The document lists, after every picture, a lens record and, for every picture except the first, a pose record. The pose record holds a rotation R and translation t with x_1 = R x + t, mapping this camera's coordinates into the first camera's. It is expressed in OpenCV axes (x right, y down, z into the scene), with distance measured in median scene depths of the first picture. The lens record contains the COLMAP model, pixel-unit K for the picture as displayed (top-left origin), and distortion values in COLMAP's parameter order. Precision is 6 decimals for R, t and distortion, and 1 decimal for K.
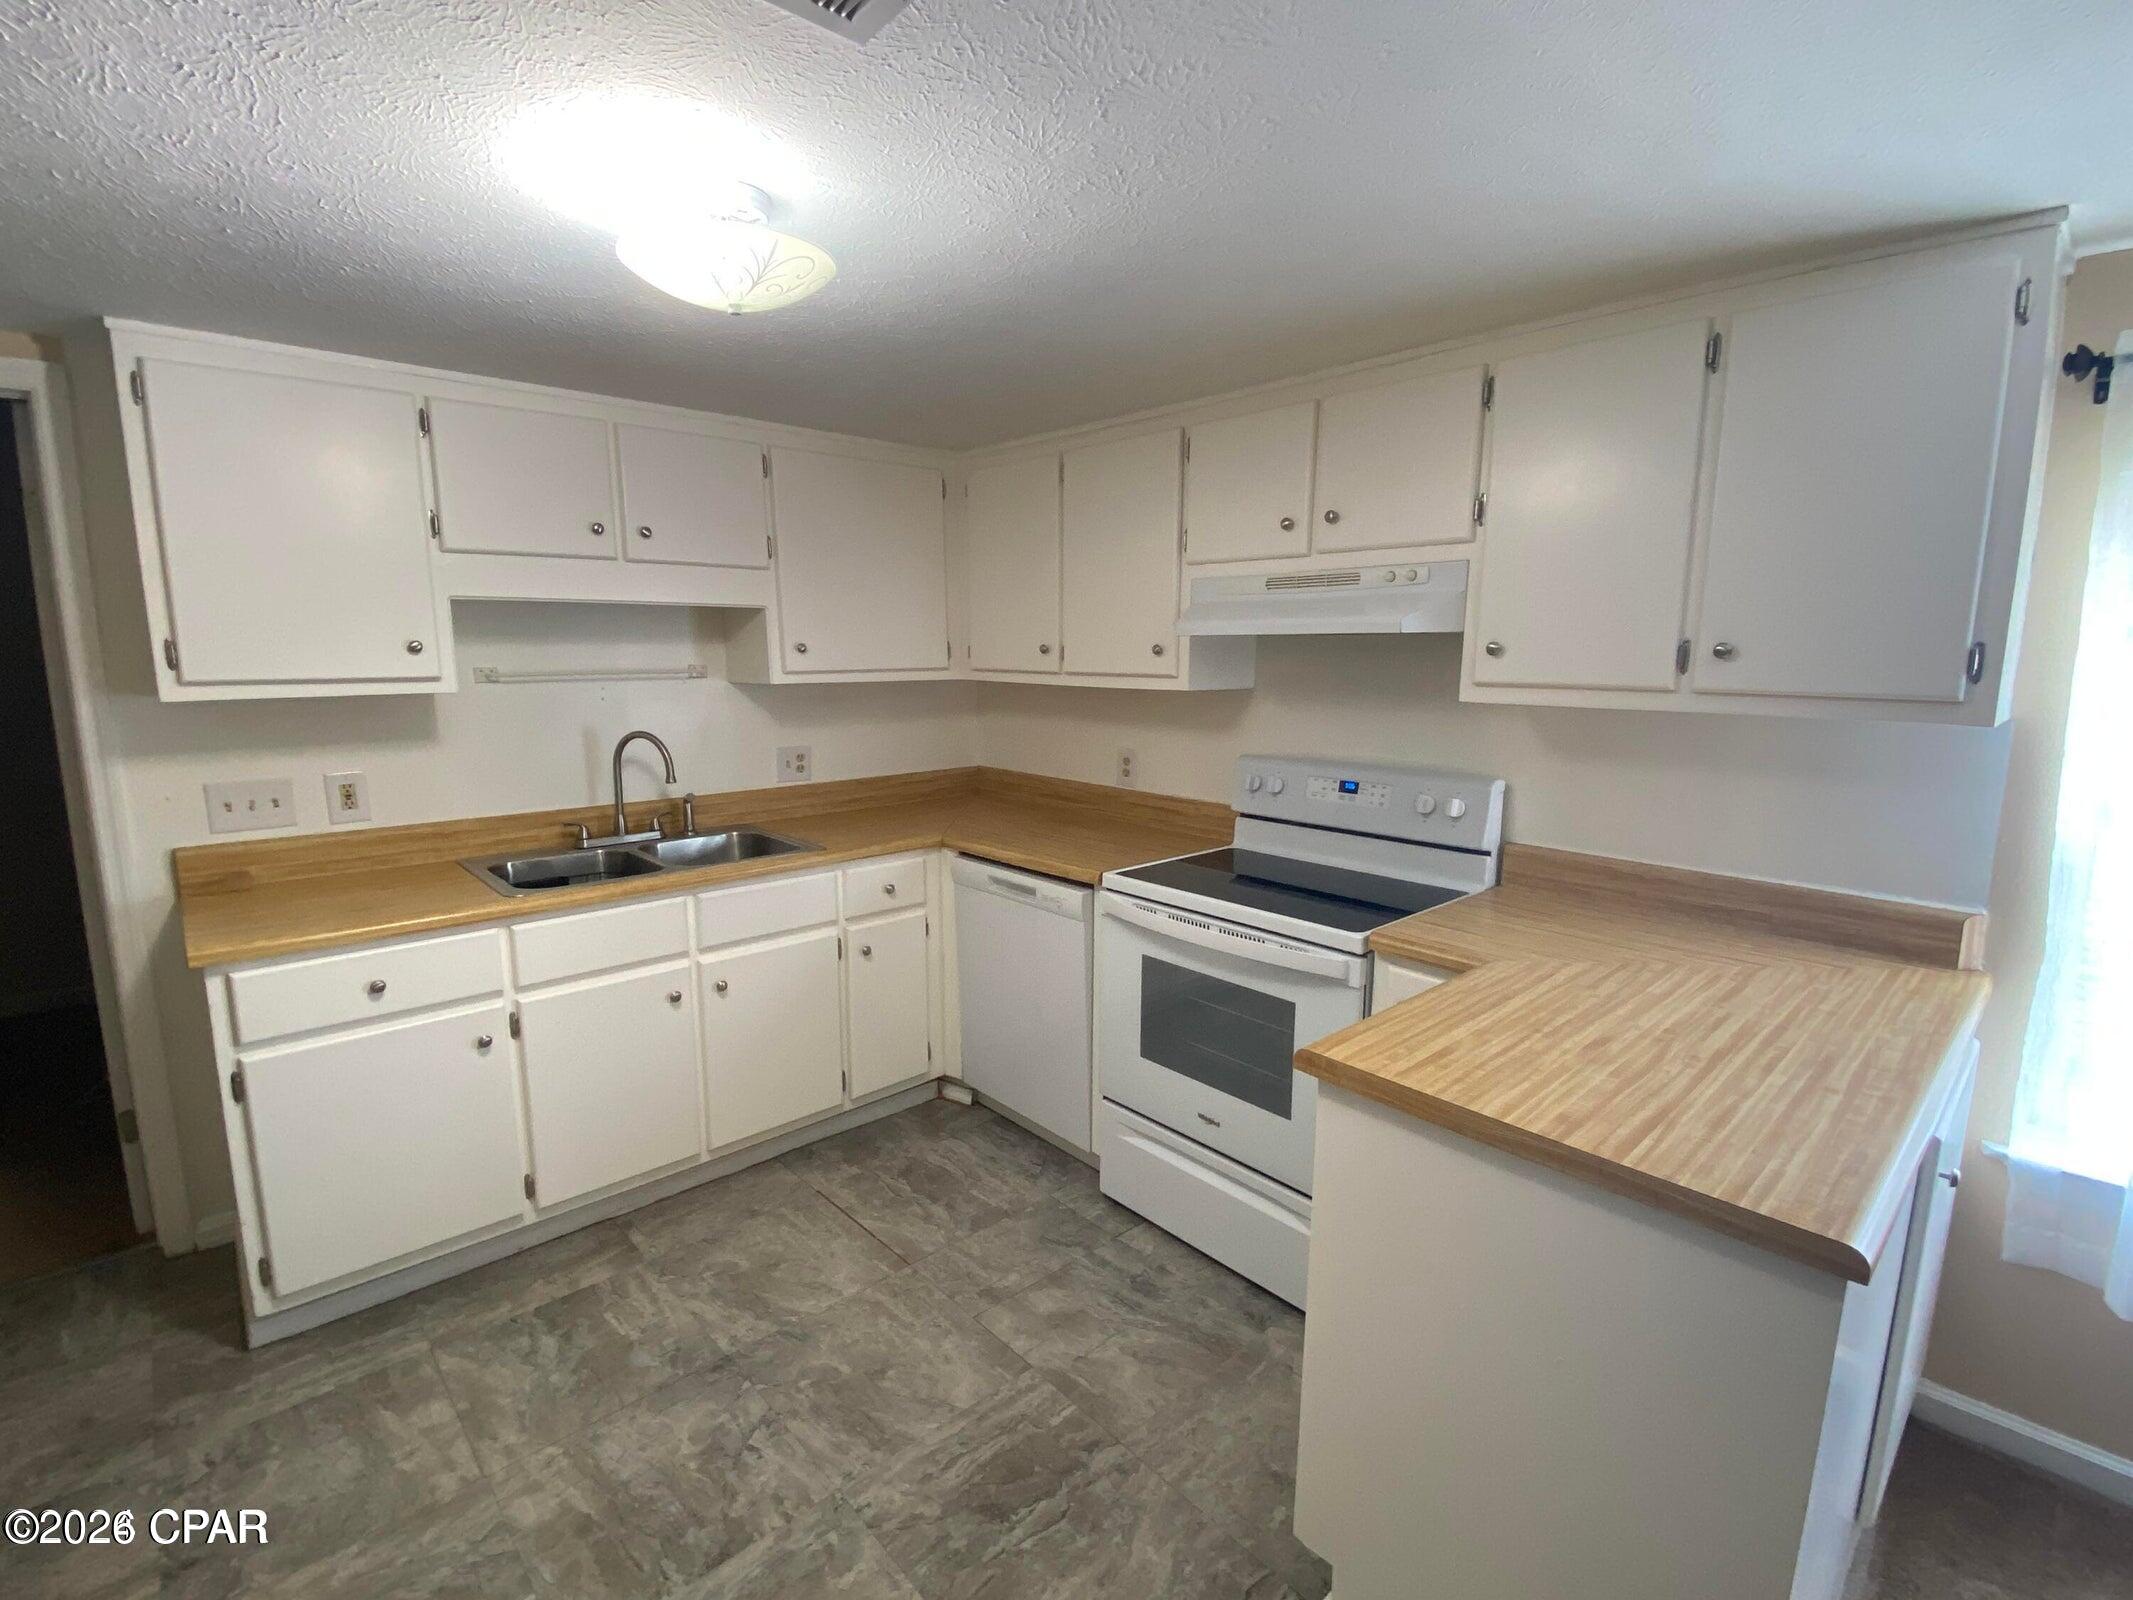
lens RADIAL K [[976.9, 0, 1066.5], [0, 976.9, 800.0], [0, 0, 1]] dist [0.028233, -0.026335]
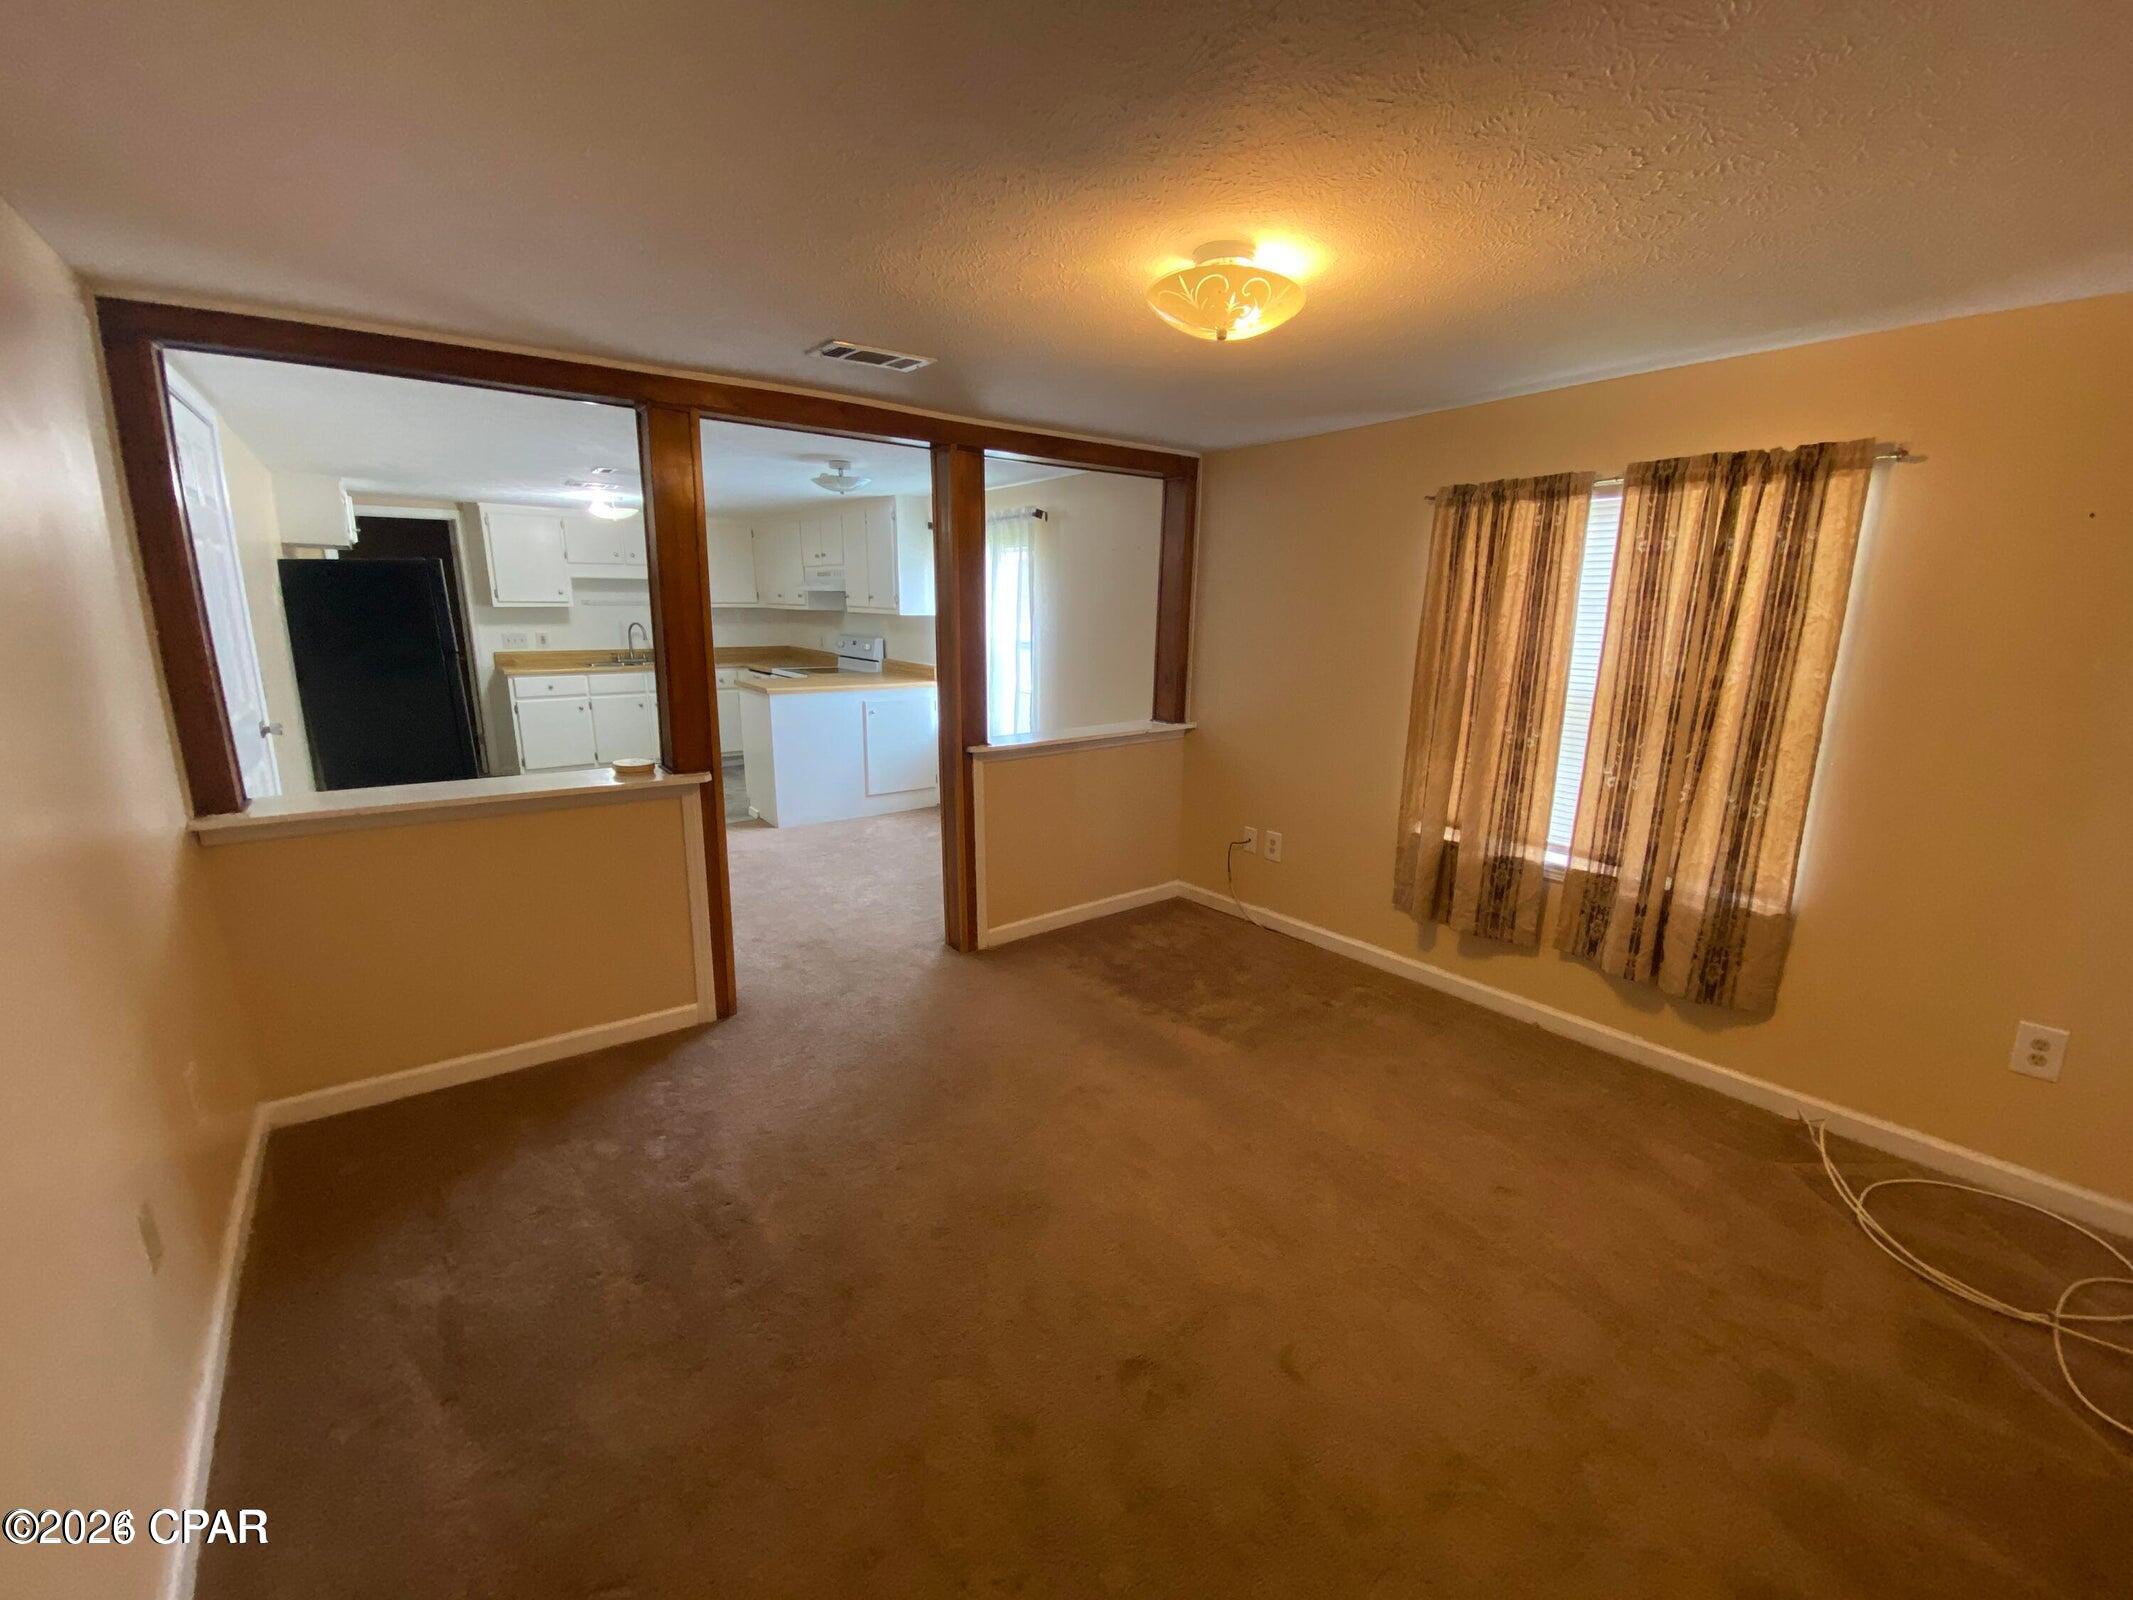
lens RADIAL K [[865.4, 0, 1066.5], [0, 865.4, 800.0], [0, 0, 1]] dist [0.046946, -0.046487]
pose [[0.994978, 0.027602, -0.096214, 1.394465], [-0.021293, 0.997593, 0.065998, 0.324456], [0.097804, -0.063618, 0.993170, -1.885777]]
